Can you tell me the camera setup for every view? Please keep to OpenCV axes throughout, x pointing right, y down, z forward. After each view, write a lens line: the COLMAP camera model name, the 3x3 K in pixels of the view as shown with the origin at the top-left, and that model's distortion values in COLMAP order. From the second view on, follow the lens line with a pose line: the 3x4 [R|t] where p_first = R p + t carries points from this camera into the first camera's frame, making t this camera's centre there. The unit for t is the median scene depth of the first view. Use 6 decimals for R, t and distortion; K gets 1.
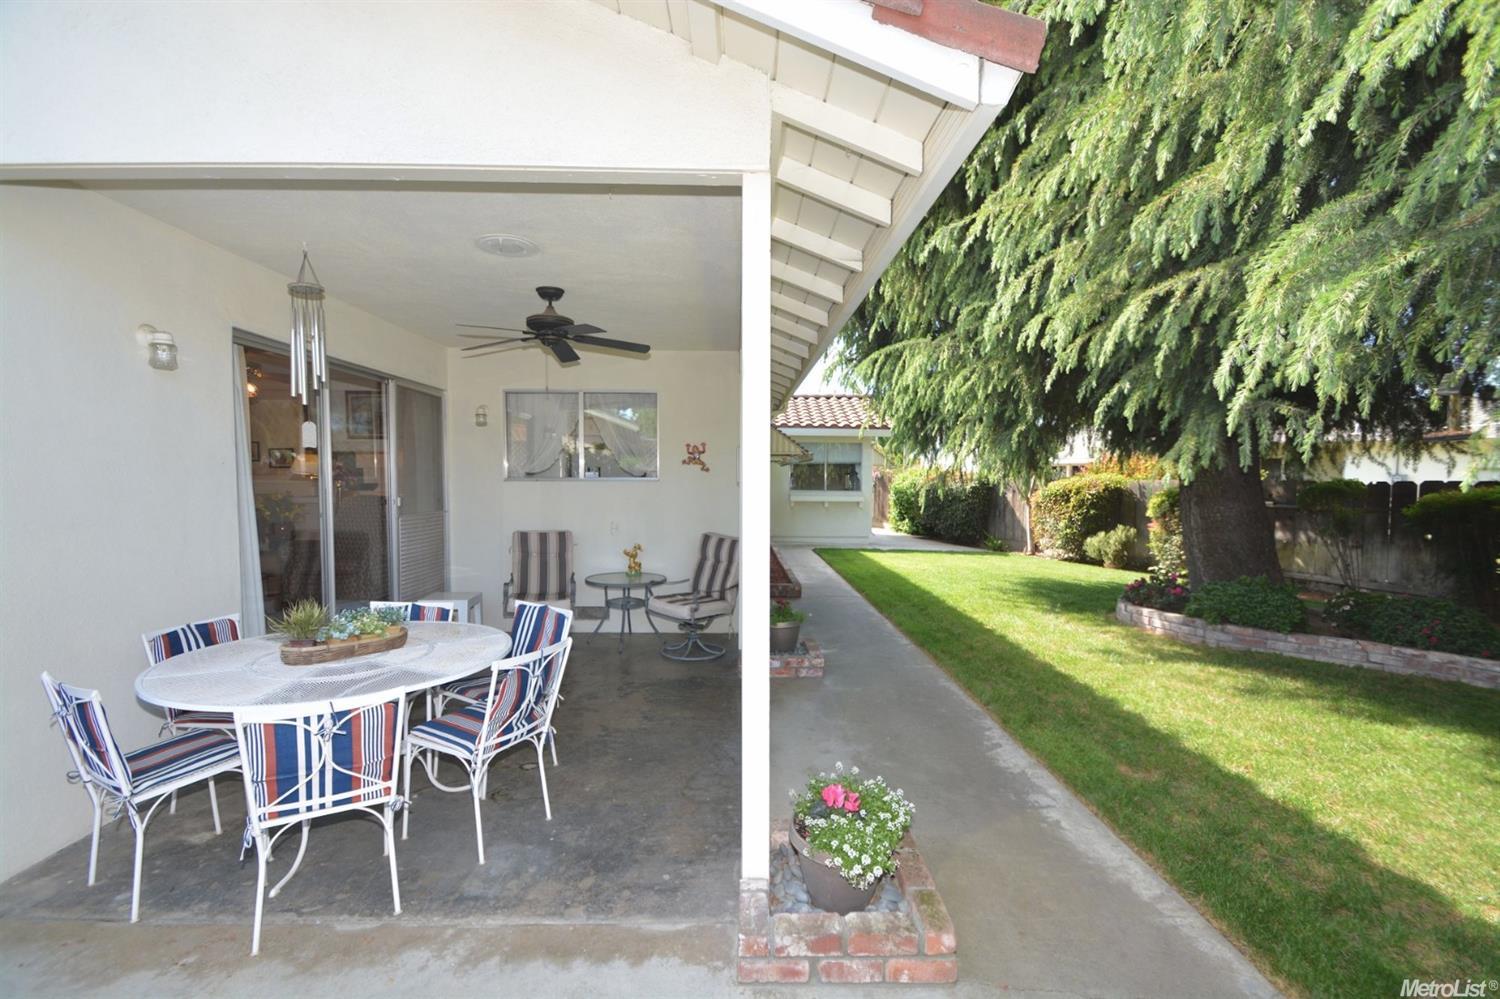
lens RADIAL K [[659.6, 0, 753.8], [0, 659.6, 505.5], [0, 0, 1]] dist [-0.001725, -0.000060]
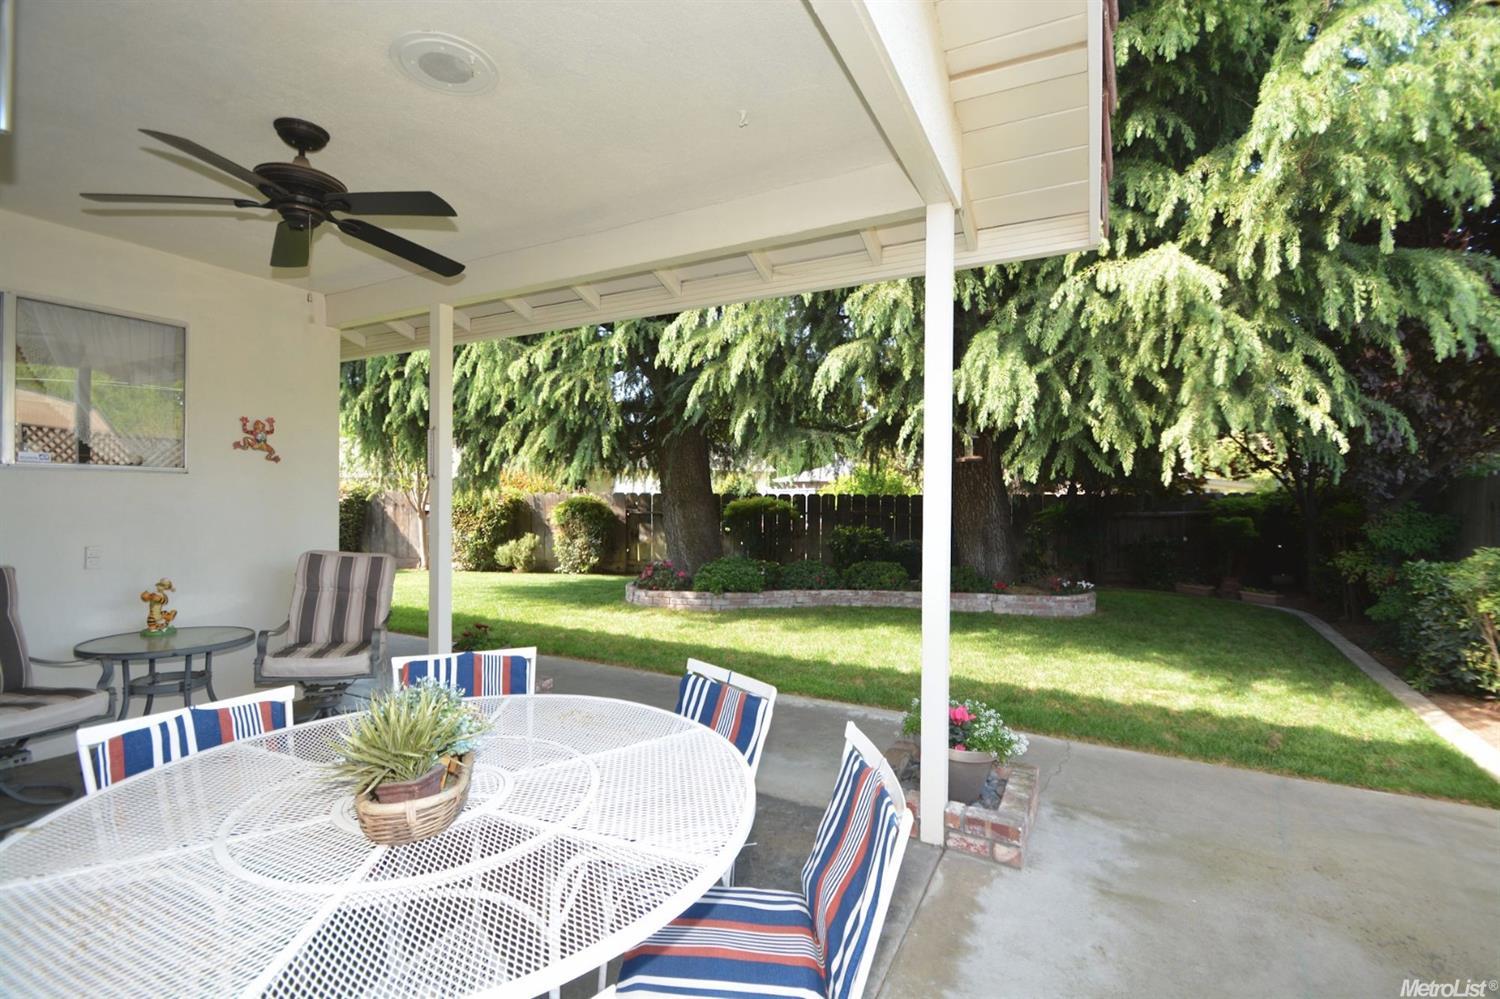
lens RADIAL K [[659.6, 0, 753.8], [0, 659.6, 505.5], [0, 0, 1]] dist [-0.001725, -0.000060]
pose [[0.490427, -0.005305, 0.871466, -0.416671], [0.031135, 0.999450, -0.011437, 0.015489], [-0.870926, 0.032743, 0.490322, 0.253680]]
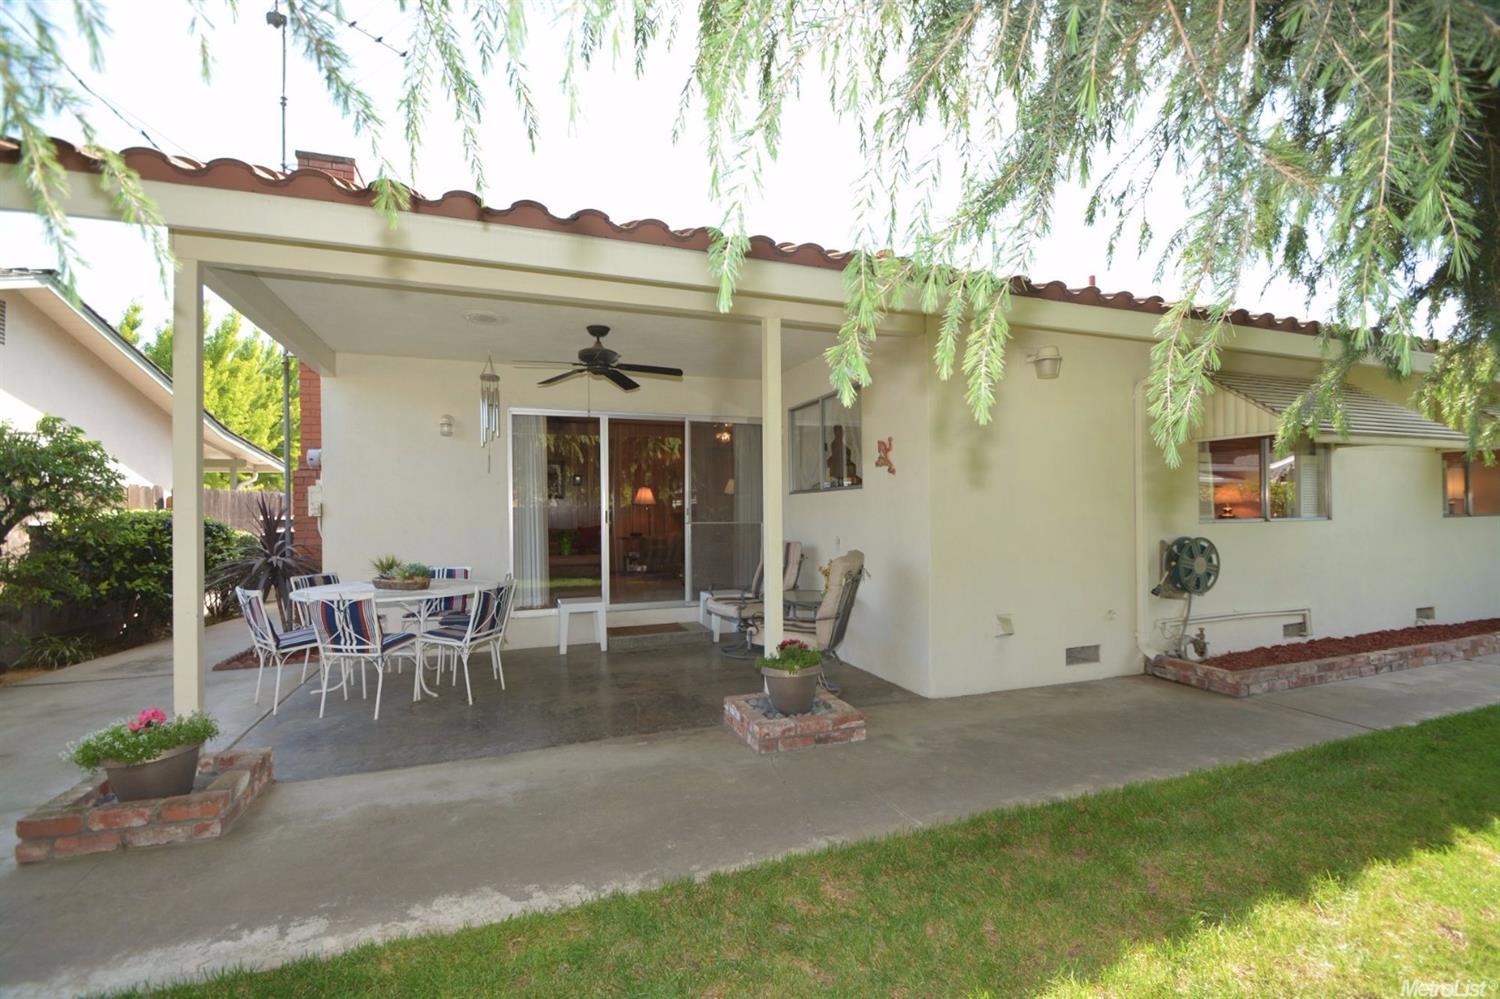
lens RADIAL K [[659.6, 0, 753.8], [0, 659.6, 505.5], [0, 0, 1]] dist [-0.001725, -0.000060]
pose [[0.331598, -0.012305, -0.943341, 0.606331], [-0.030873, 0.999238, -0.023887, 0.009184], [0.942916, 0.037044, 0.330965, 0.592482]]
